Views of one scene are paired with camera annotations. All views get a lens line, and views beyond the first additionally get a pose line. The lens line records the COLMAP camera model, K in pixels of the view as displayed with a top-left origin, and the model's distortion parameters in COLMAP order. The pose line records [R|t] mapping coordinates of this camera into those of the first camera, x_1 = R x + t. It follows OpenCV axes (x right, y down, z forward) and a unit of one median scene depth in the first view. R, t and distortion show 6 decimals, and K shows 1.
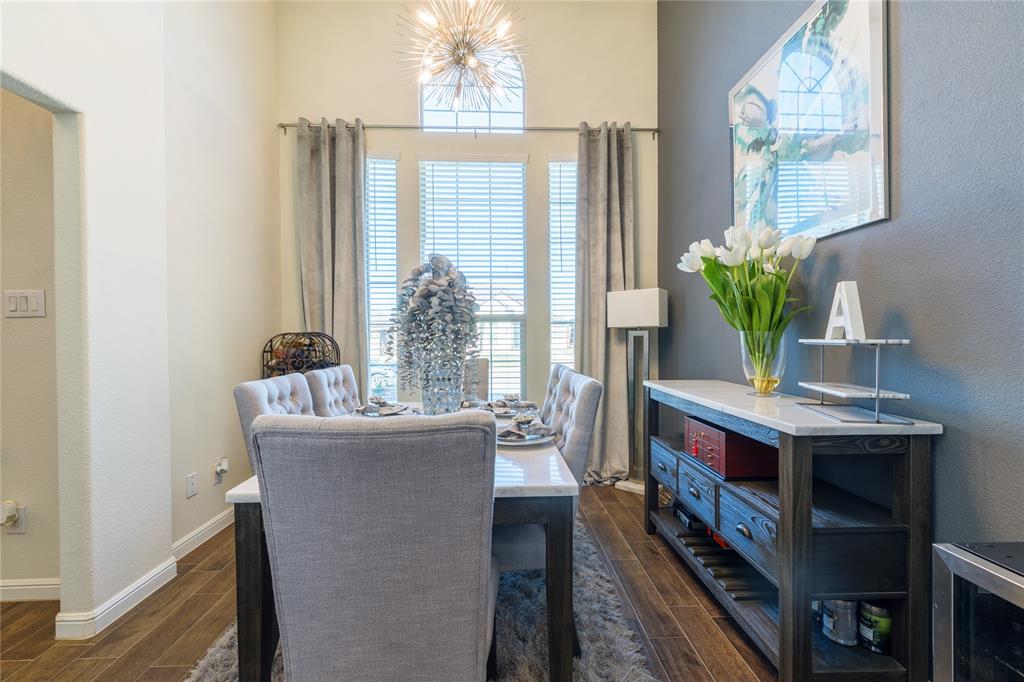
lens RADIAL K [[444.8, 0, 511.2], [0, 444.8, 341.4], [0, 0, 1]] dist [0.005118, -0.000135]
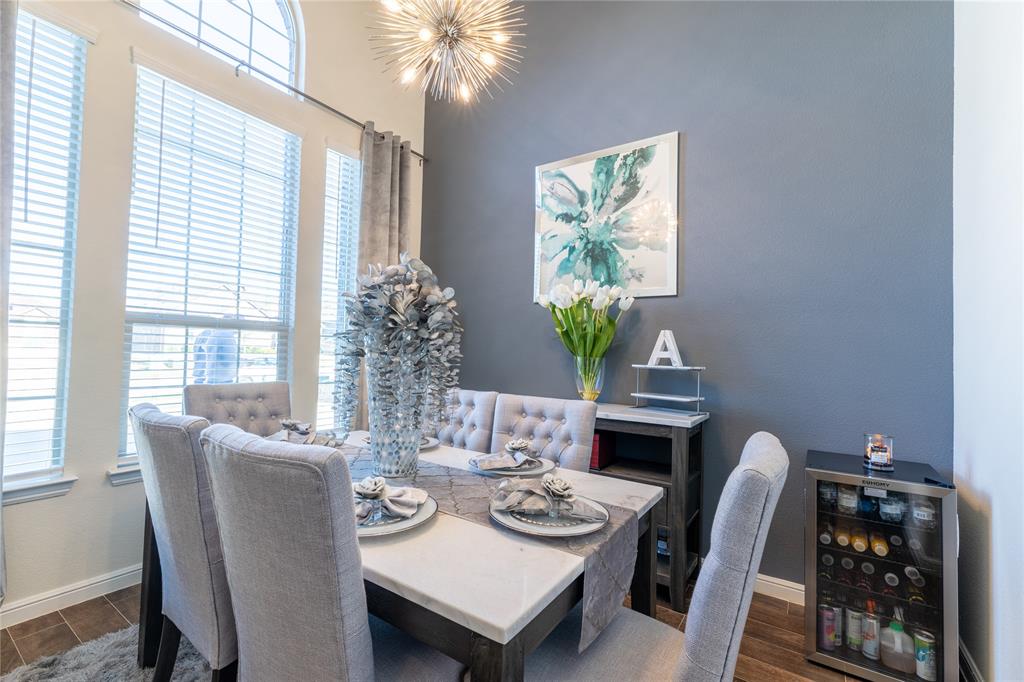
lens RADIAL K [[444.8, 0, 509.4], [0, 444.8, 340.4], [0, 0, 1]] dist [0.005118, -0.000135]
pose [[0.580613, 0.040257, 0.813184, -0.637775], [-0.022559, 0.999189, -0.033359, -0.021720], [-0.813867, 0.001024, 0.581050, 0.366992]]
